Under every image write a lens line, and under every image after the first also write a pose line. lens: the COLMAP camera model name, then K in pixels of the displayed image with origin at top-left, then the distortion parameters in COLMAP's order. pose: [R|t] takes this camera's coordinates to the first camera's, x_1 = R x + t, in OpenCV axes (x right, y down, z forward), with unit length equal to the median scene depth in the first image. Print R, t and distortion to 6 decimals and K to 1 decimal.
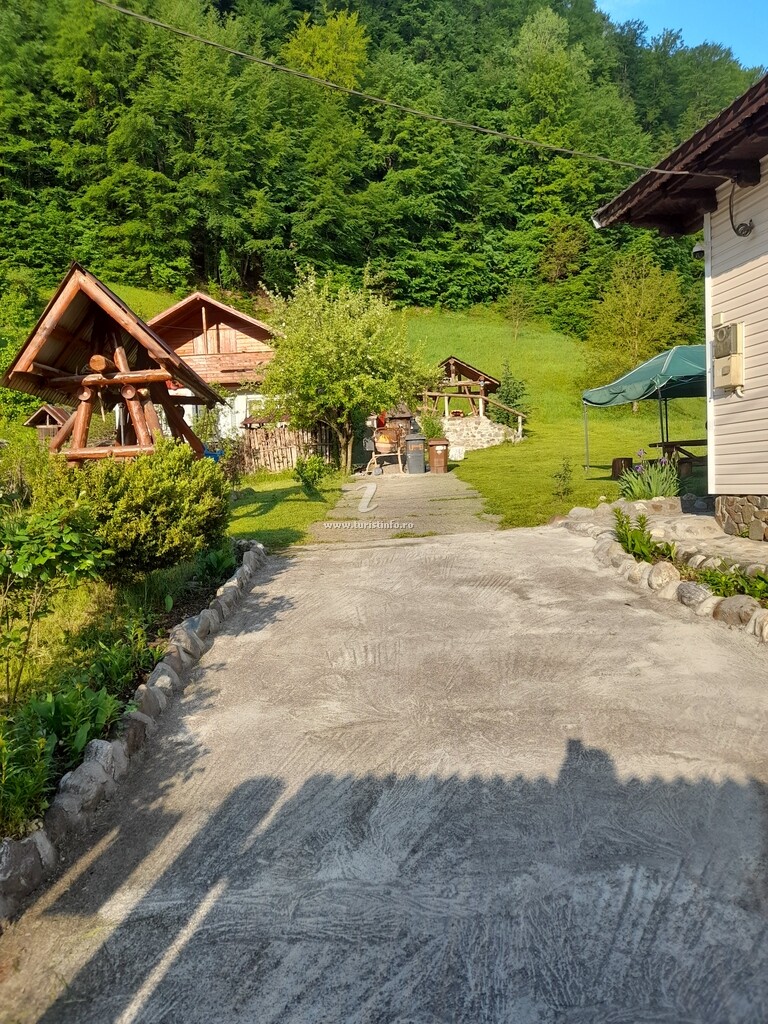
lens RADIAL K [[756.0, 0, 384.0], [0, 756.0, 512.0], [0, 0, 1]] dist [0.064036, -0.062125]
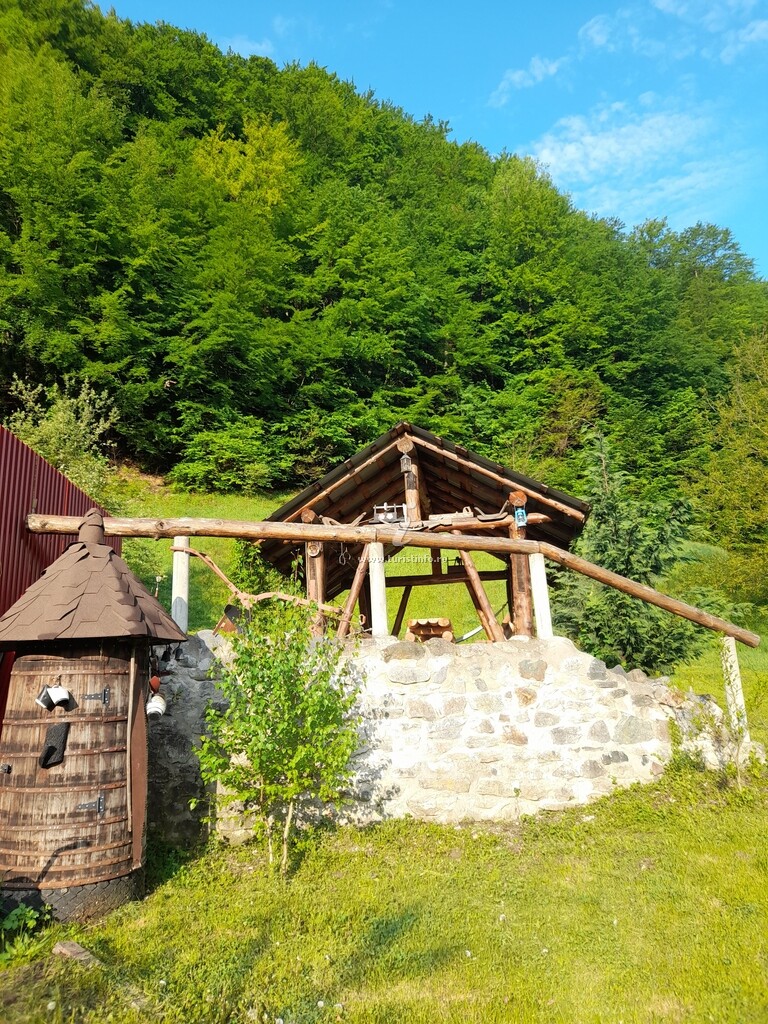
lens RADIAL K [[756.0, 0, 384.0], [0, 756.0, 512.0], [0, 0, 1]] dist [0.064036, -0.062125]
pose [[0.999400, 0.000876, 0.034612, 0.036074], [0.009610, 0.953385, -0.301605, -0.045450], [-0.033263, 0.301757, 0.952805, 0.372814]]
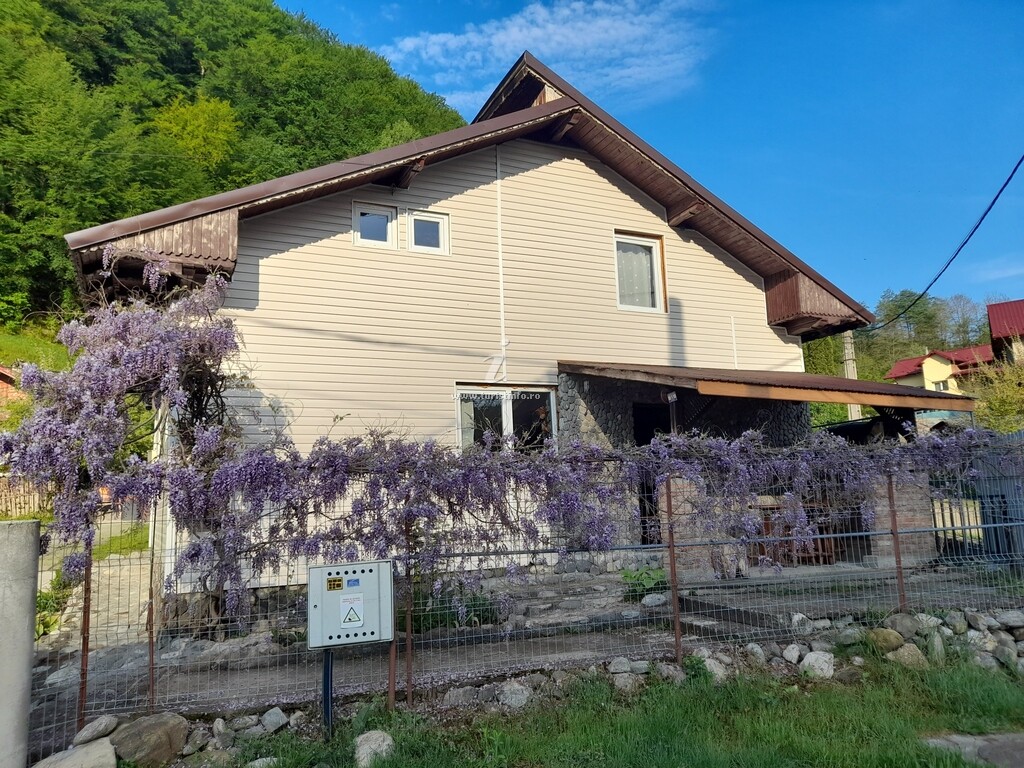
lens RADIAL K [[756.0, 0, 512.0], [0, 756.0, 384.0], [0, 0, 1]] dist [0.064036, -0.062125]
pose [[0.959281, 0.053657, 0.277312, 0.073380], [0.005799, 0.977843, -0.209261, -0.001118], [-0.282395, 0.202348, 0.937714, -0.094318]]
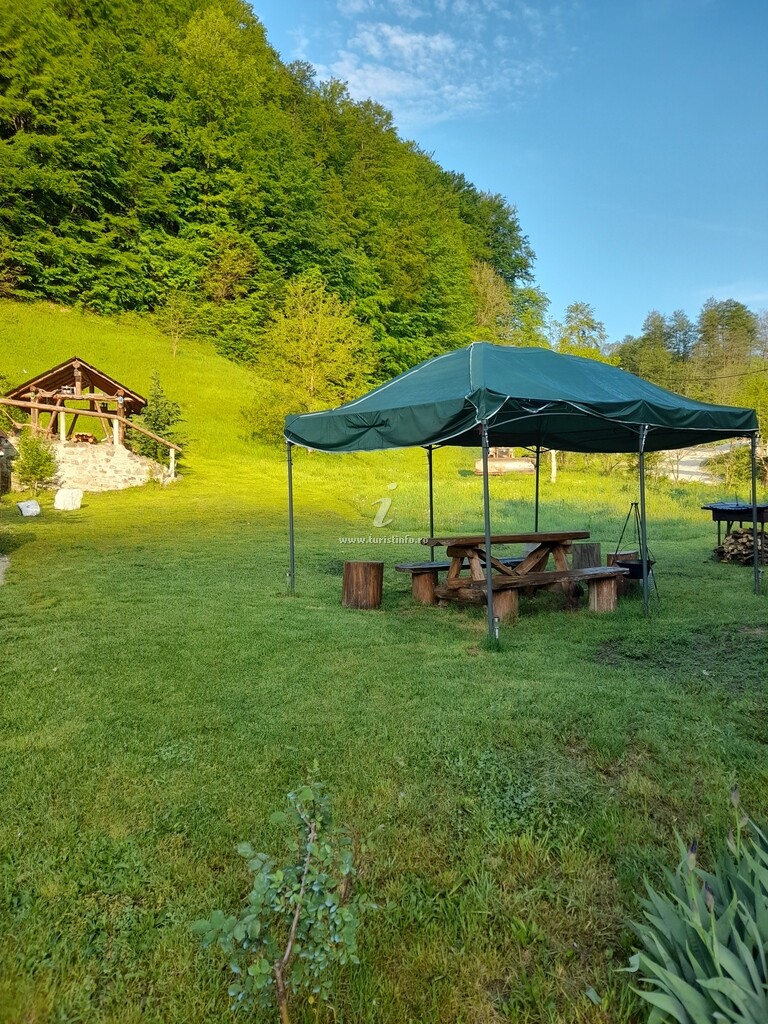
lens RADIAL K [[749.6, 0, 384.0], [0, 749.6, 512.0], [0, 0, 1]] dist [0.060508, -0.057483]
pose [[0.902557, 0.037126, 0.428967, 0.025236], [-0.020266, 0.998834, -0.043807, -0.017452], [-0.430093, 0.030845, 0.902257, 0.119650]]
